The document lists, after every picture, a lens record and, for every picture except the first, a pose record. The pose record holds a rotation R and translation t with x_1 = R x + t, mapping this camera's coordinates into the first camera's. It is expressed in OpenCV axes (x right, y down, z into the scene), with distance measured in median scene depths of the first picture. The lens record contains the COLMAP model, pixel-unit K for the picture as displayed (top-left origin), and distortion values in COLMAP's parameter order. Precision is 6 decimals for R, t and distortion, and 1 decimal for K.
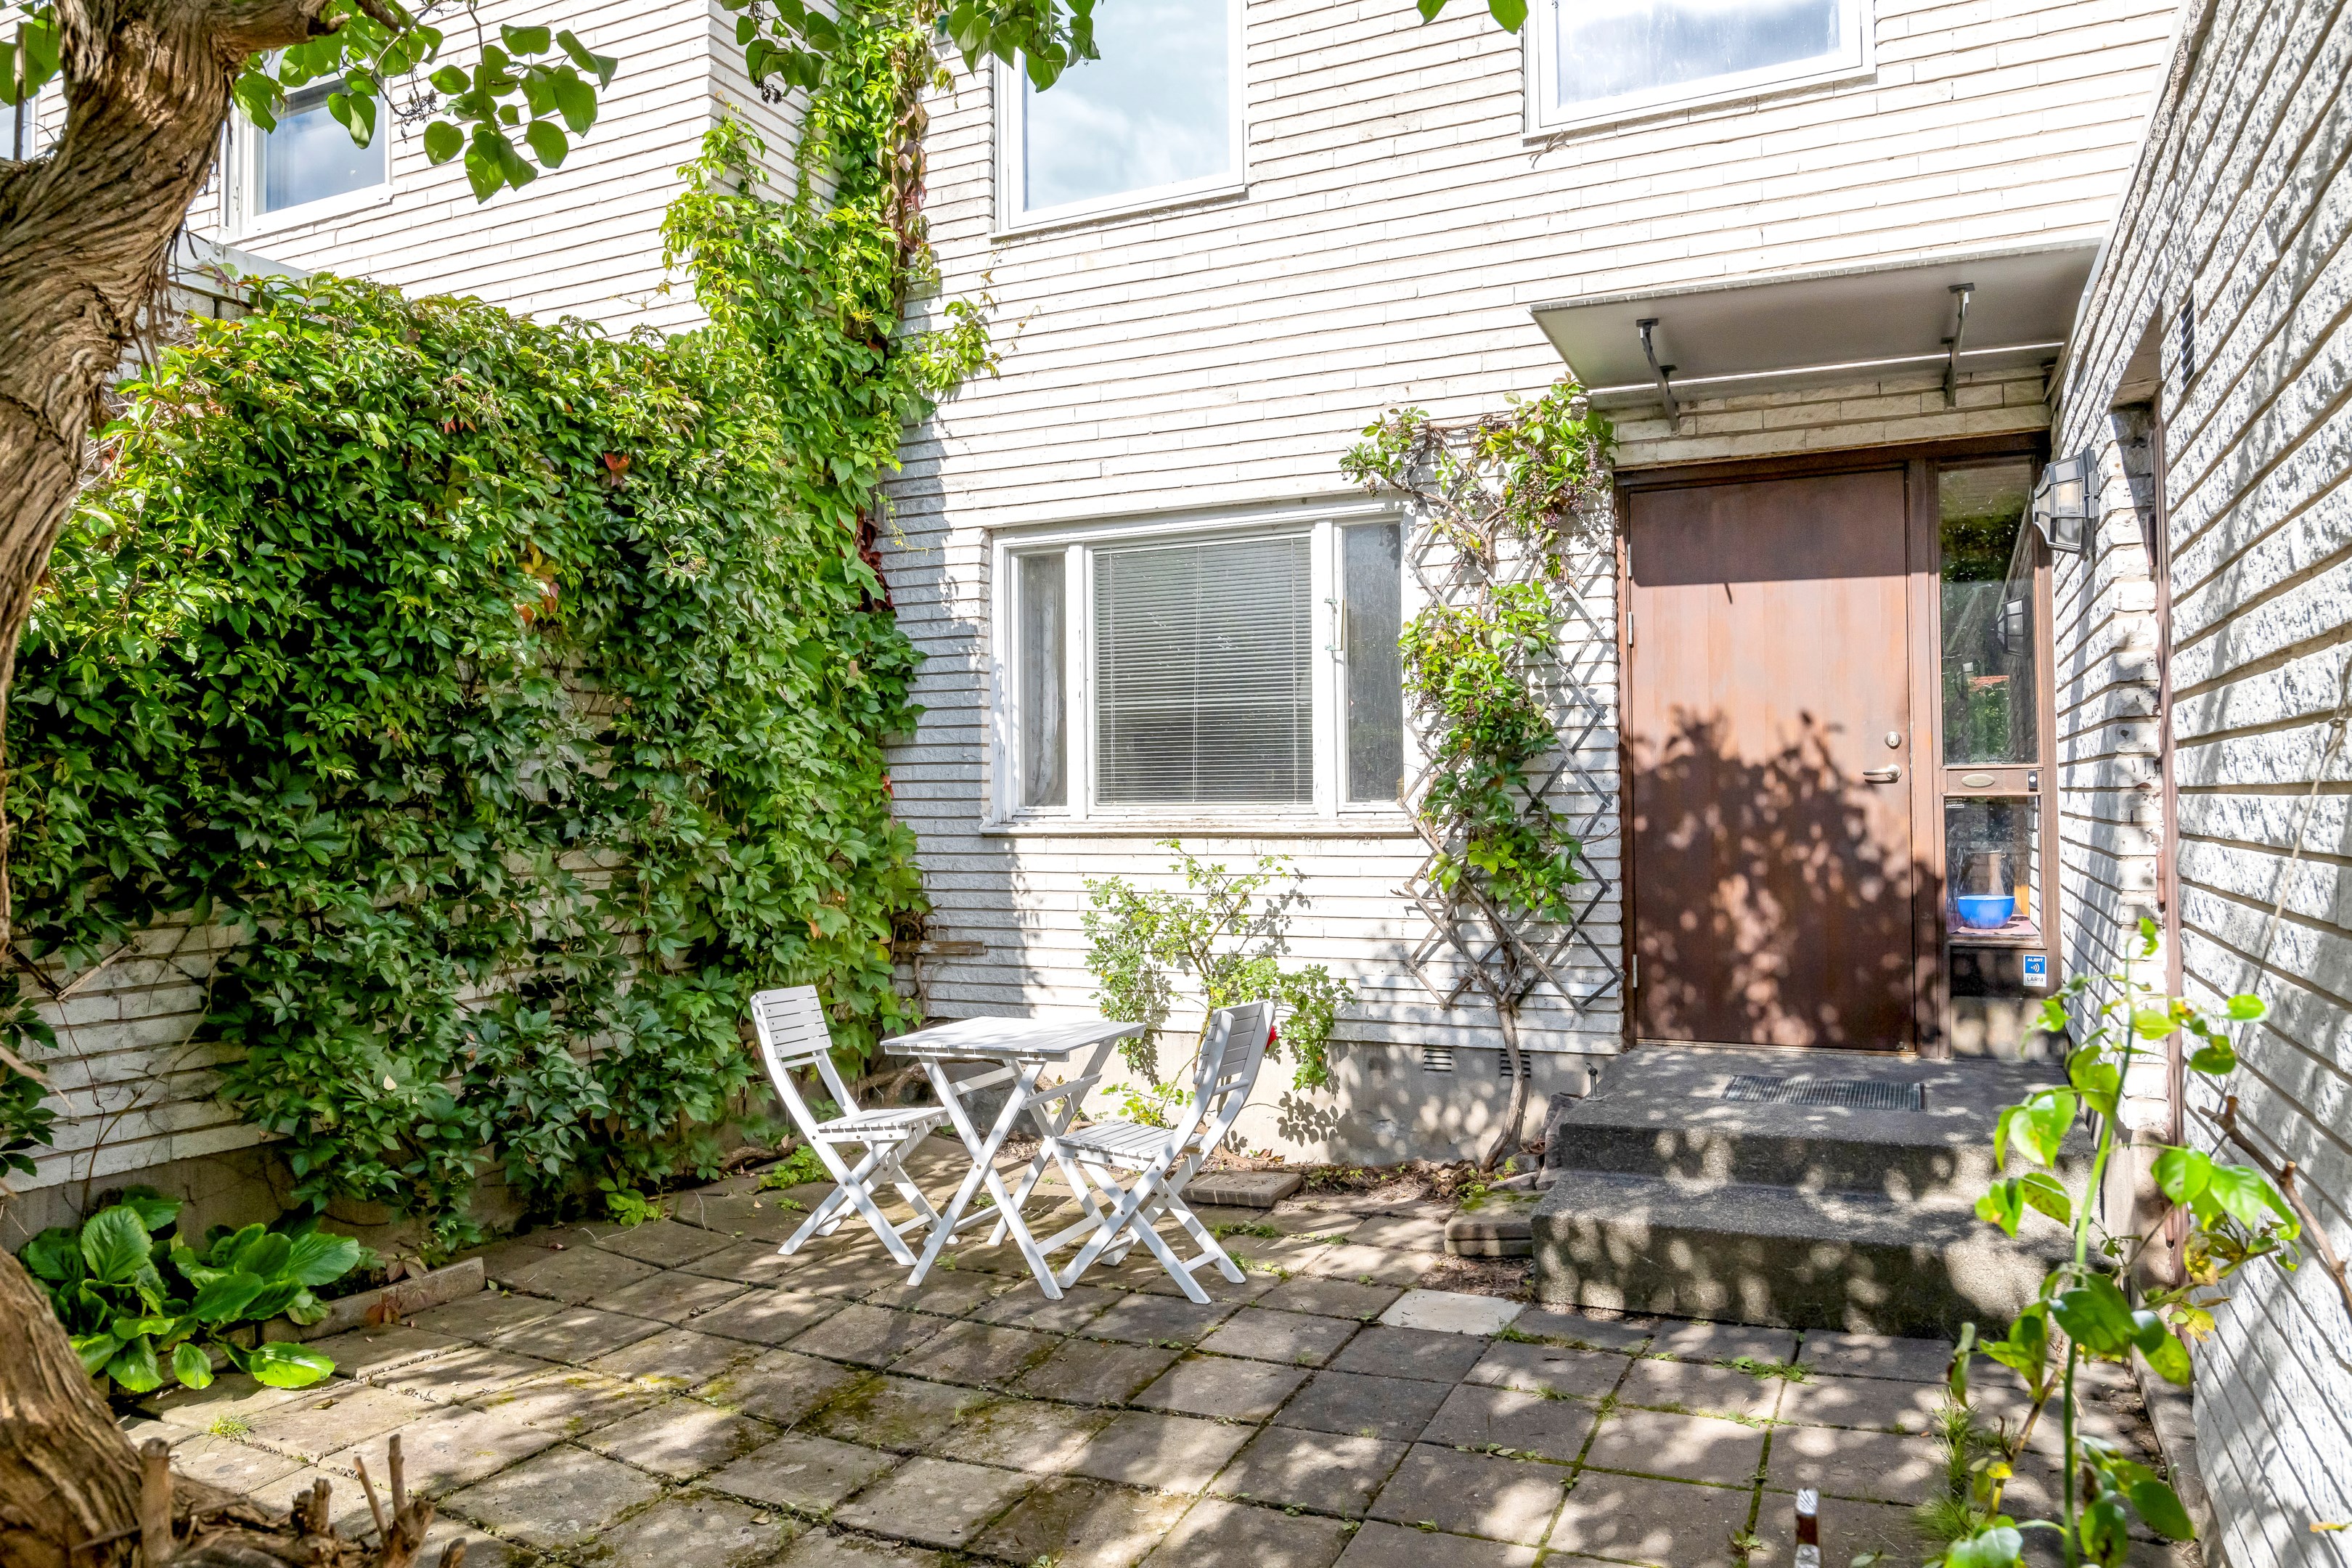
lens RADIAL K [[1553.9, 0, 1176.0], [0, 1553.9, 784.0], [0, 0, 1]] dist [-0.003861, 0.000925]
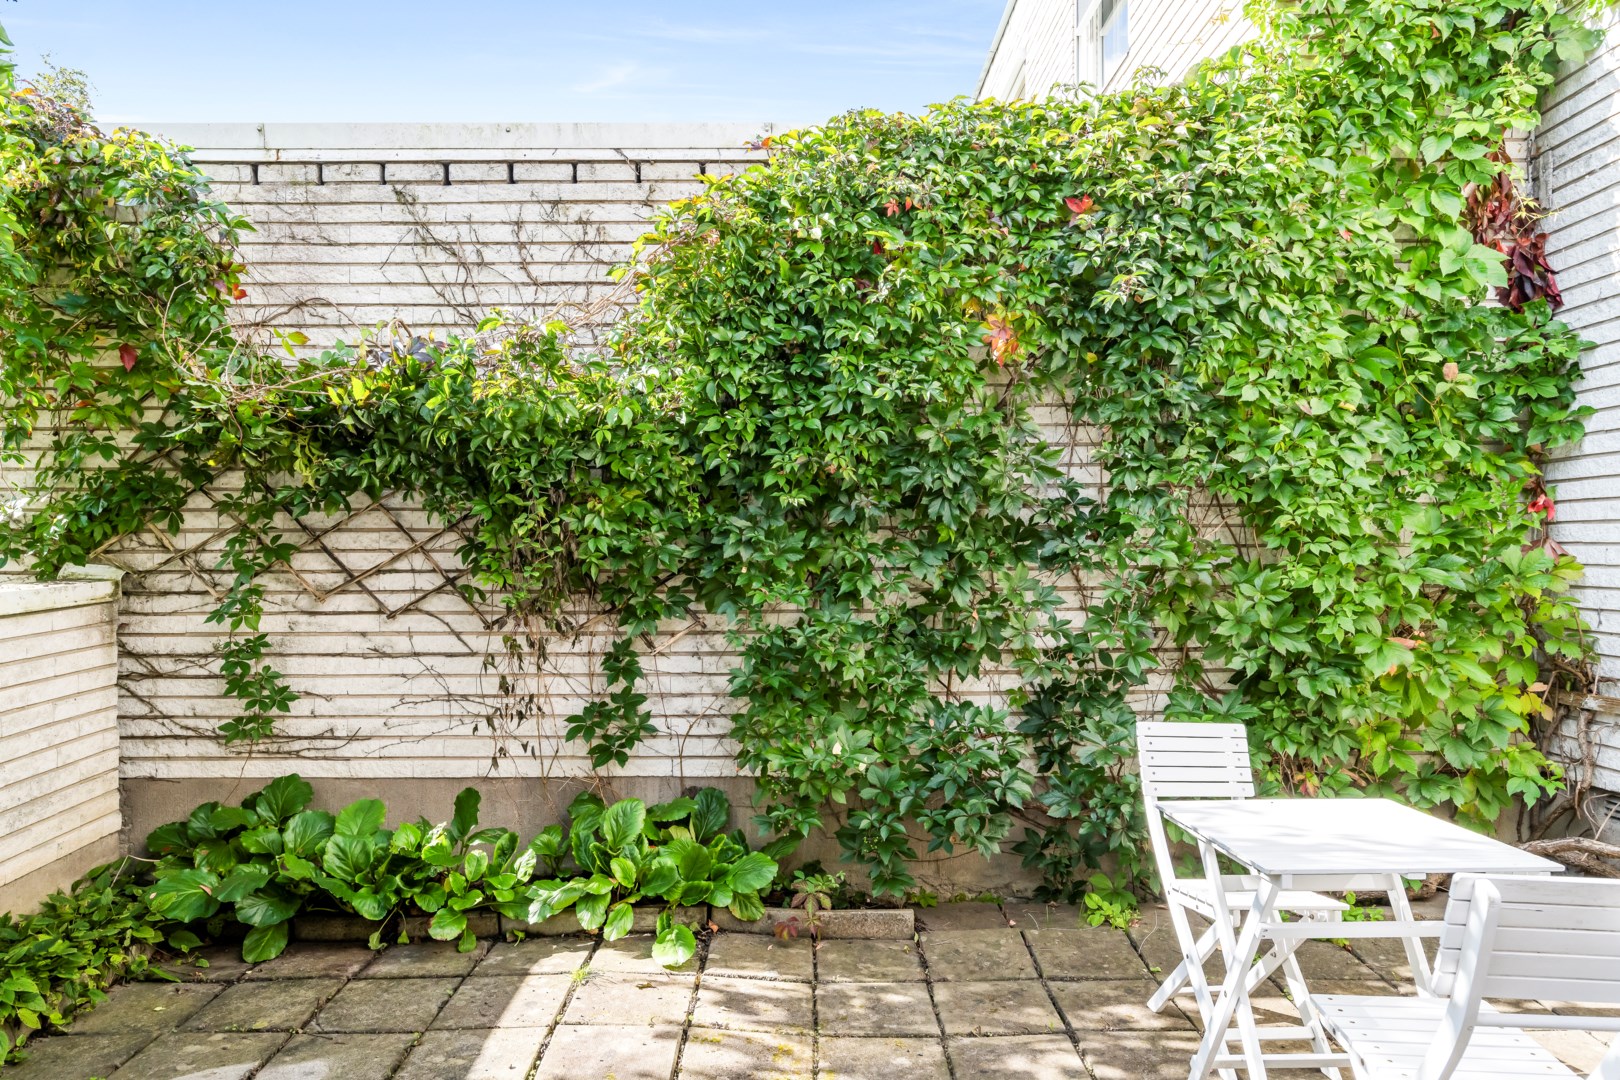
lens RADIAL K [[1070.3, 0, 810.0], [0, 1070.3, 540.0], [0, 0, 1]] dist [-0.003861, 0.000925]
pose [[0.436538, -0.001847, -0.899684, 0.264034], [0.009624, 0.999950, 0.002616, 0.023093], [0.899634, -0.009800, 0.436534, 0.621601]]
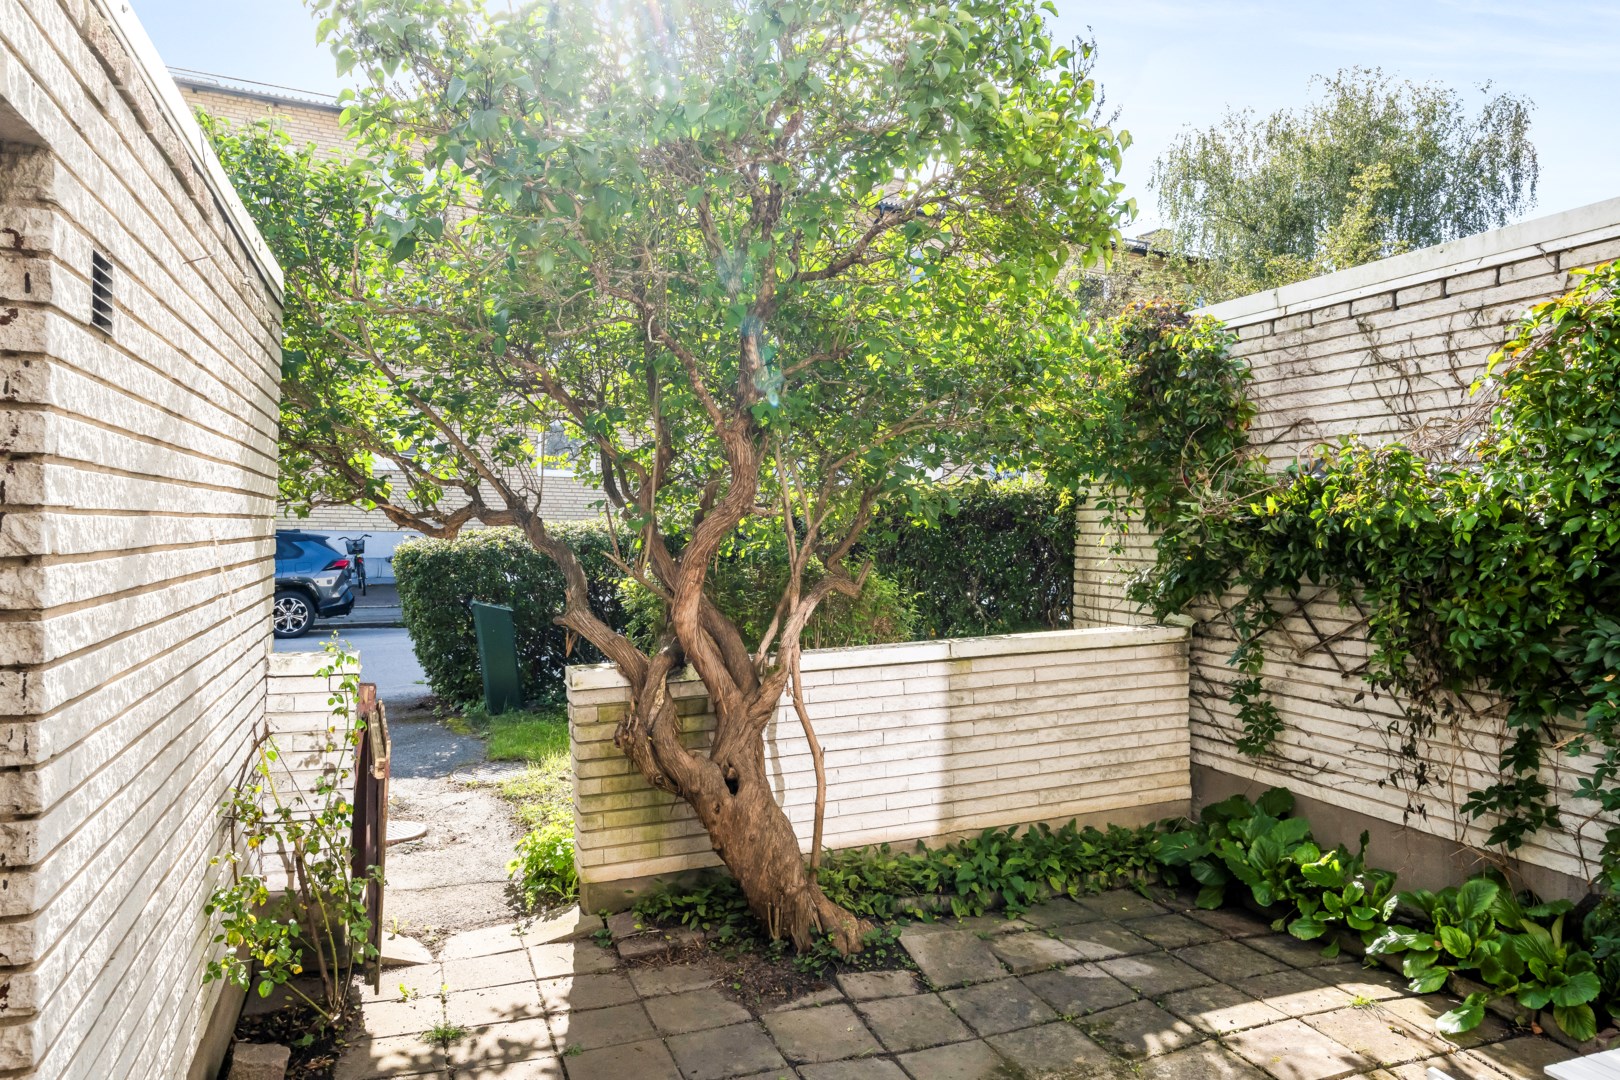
lens RADIAL K [[1070.3, 0, 810.0], [0, 1070.3, 540.0], [0, 0, 1]] dist [-0.003861, 0.000925]
pose [[-0.688367, -0.001860, -0.725360, 0.490442], [-0.003656, 0.999993, 0.000906, -0.058855], [0.725353, 0.003275, -0.688369, 1.090430]]
